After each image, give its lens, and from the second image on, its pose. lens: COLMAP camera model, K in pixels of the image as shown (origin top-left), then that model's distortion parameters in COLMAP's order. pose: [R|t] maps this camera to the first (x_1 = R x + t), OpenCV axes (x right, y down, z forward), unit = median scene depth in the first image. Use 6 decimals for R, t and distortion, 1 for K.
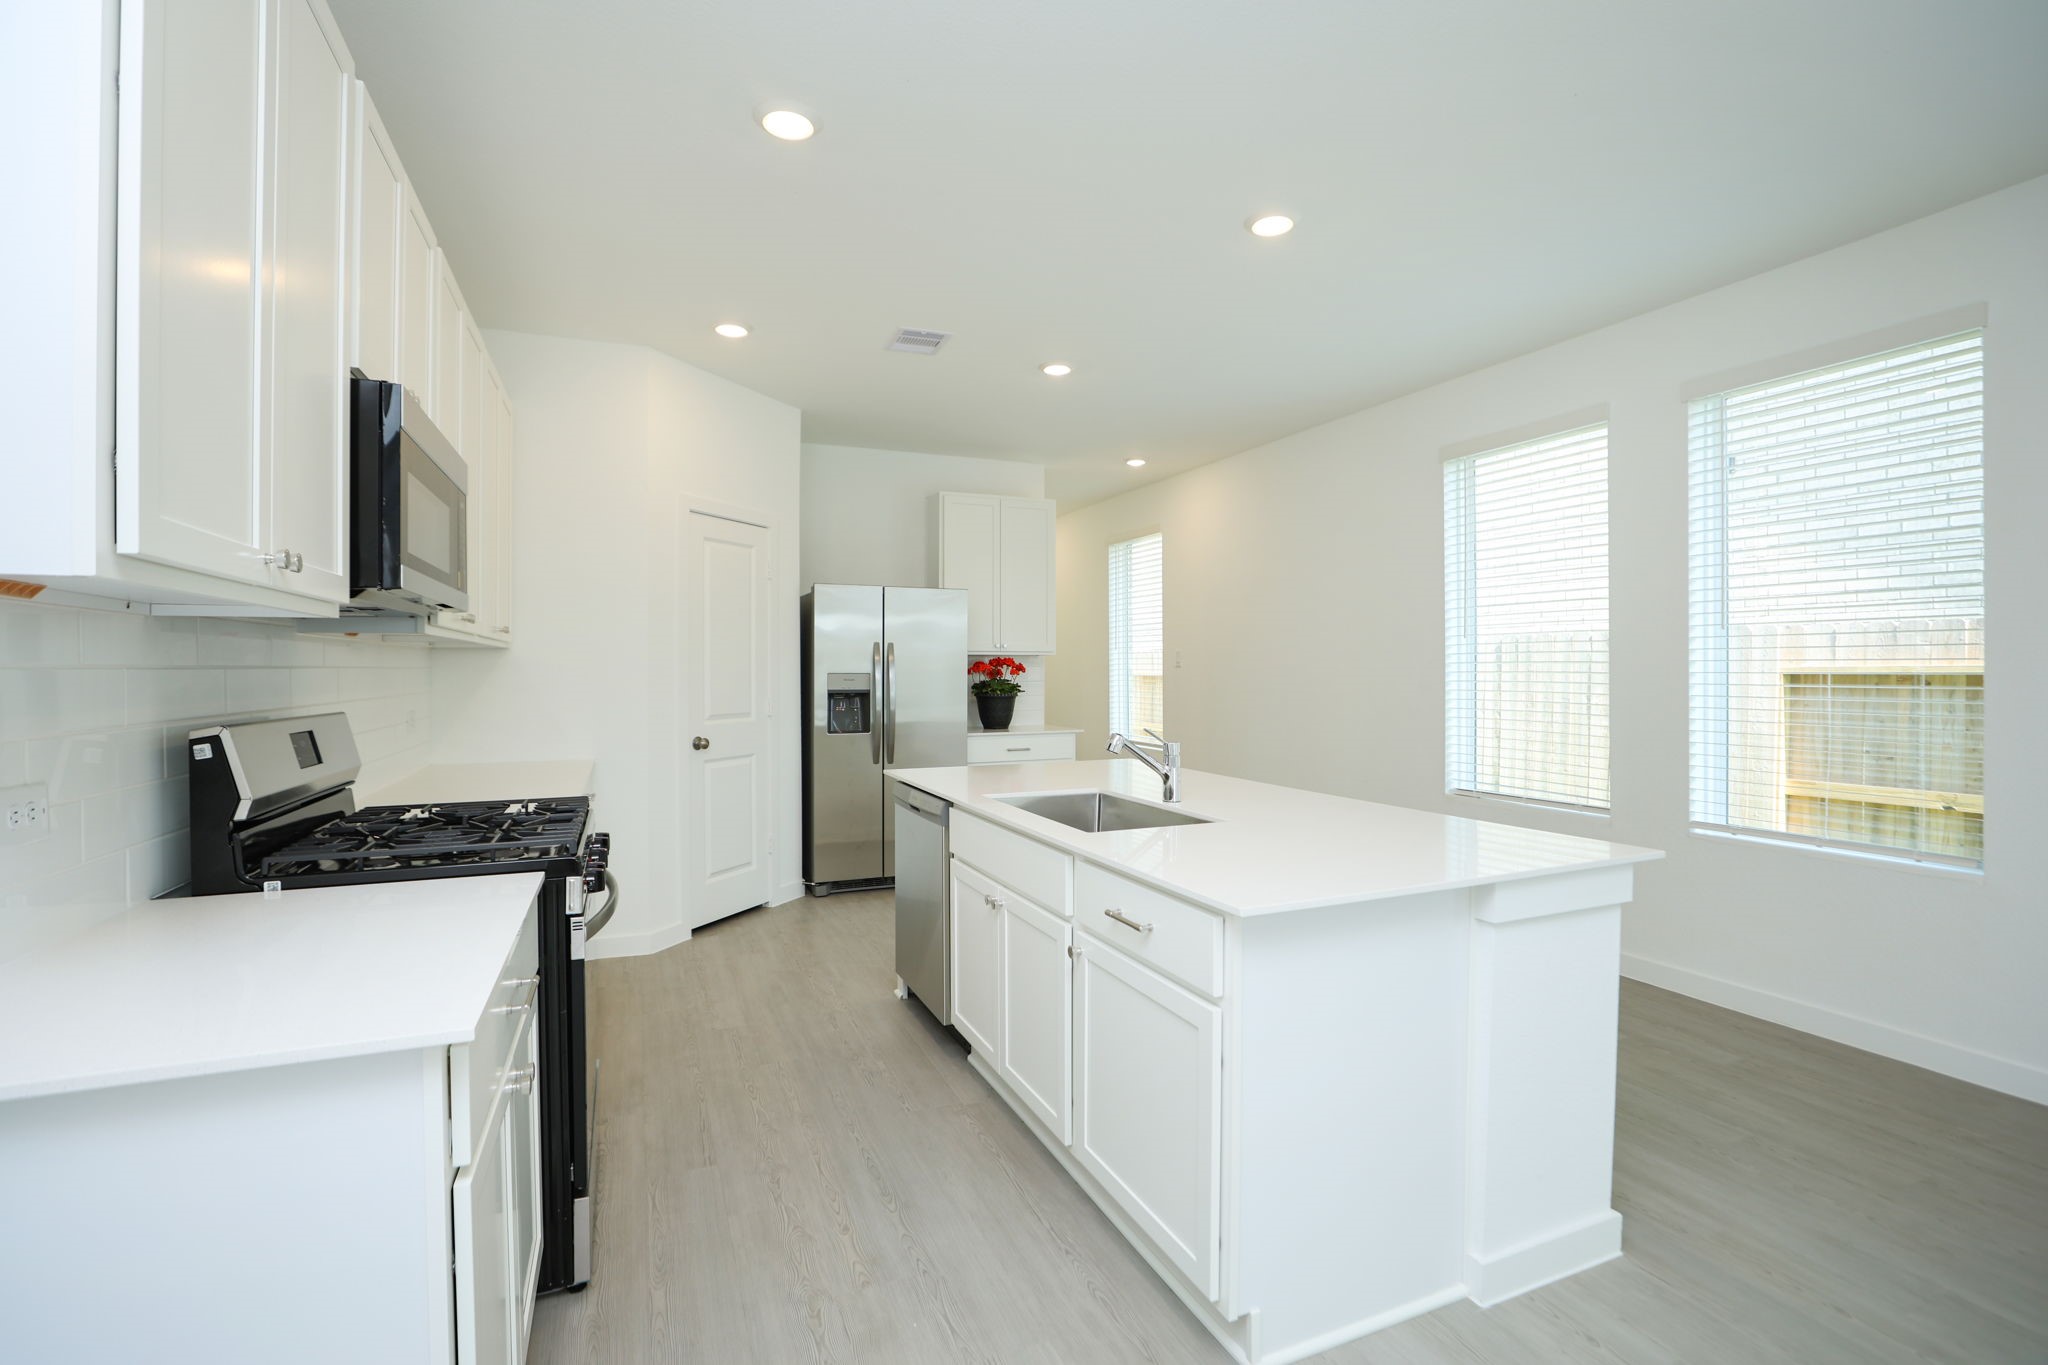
lens RADIAL K [[930.3, 0, 1019.6], [0, 930.3, 685.3], [0, 0, 1]] dist [-0.044172, 0.010605]
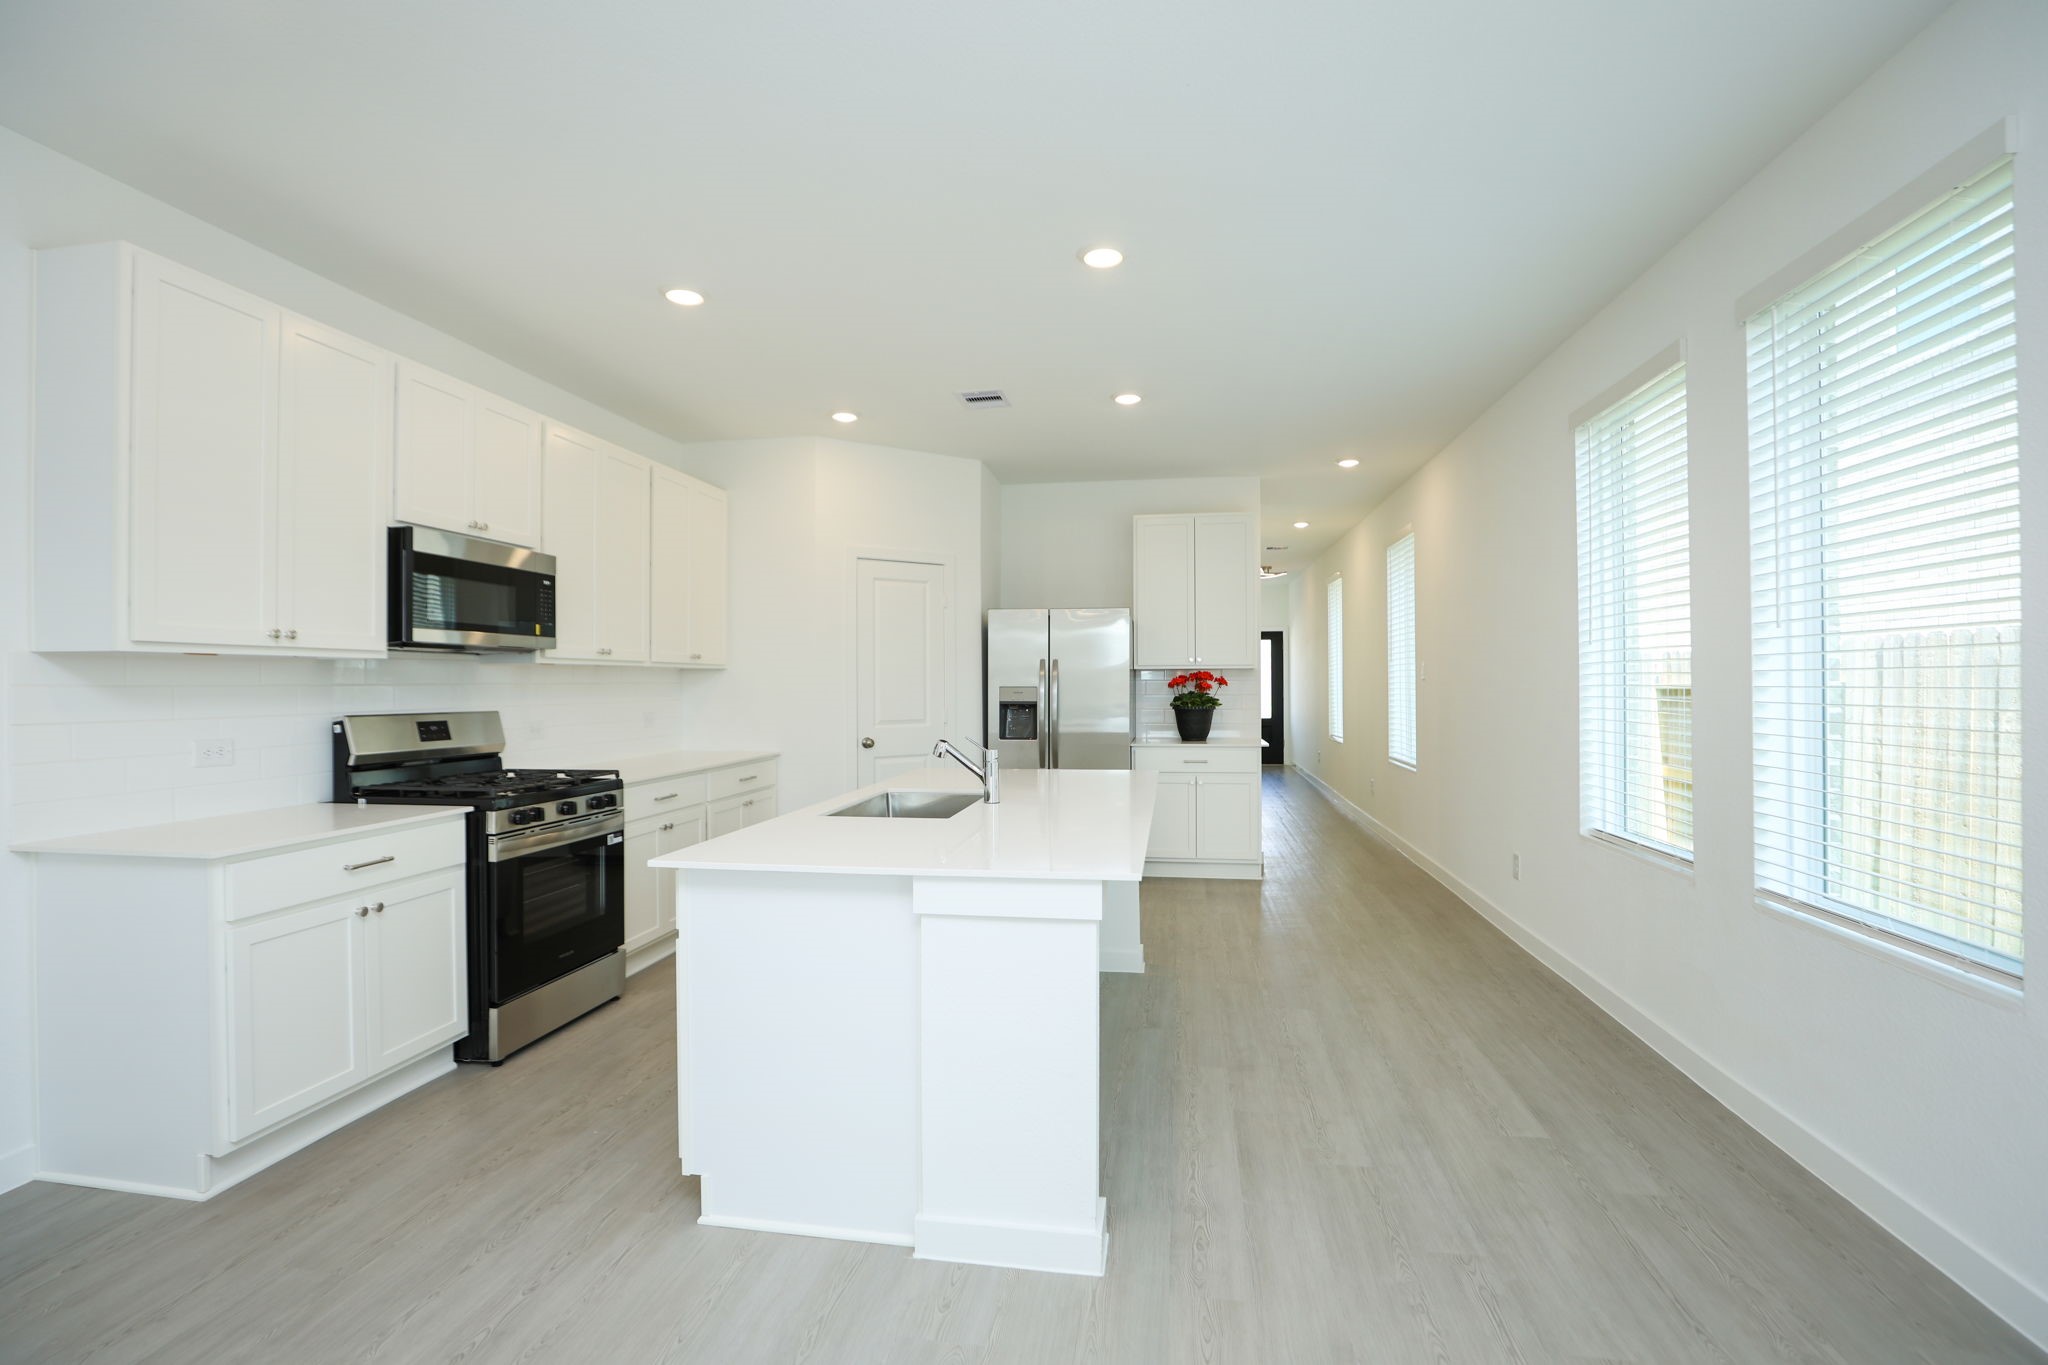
lens RADIAL K [[930.3, 0, 1019.6], [0, 930.3, 685.3], [0, 0, 1]] dist [-0.044172, 0.010605]
pose [[0.845881, -0.001549, -0.533369, 0.435626], [-0.005237, 0.999923, -0.011209, -0.002132], [0.533346, 0.012275, 0.845808, 0.038359]]
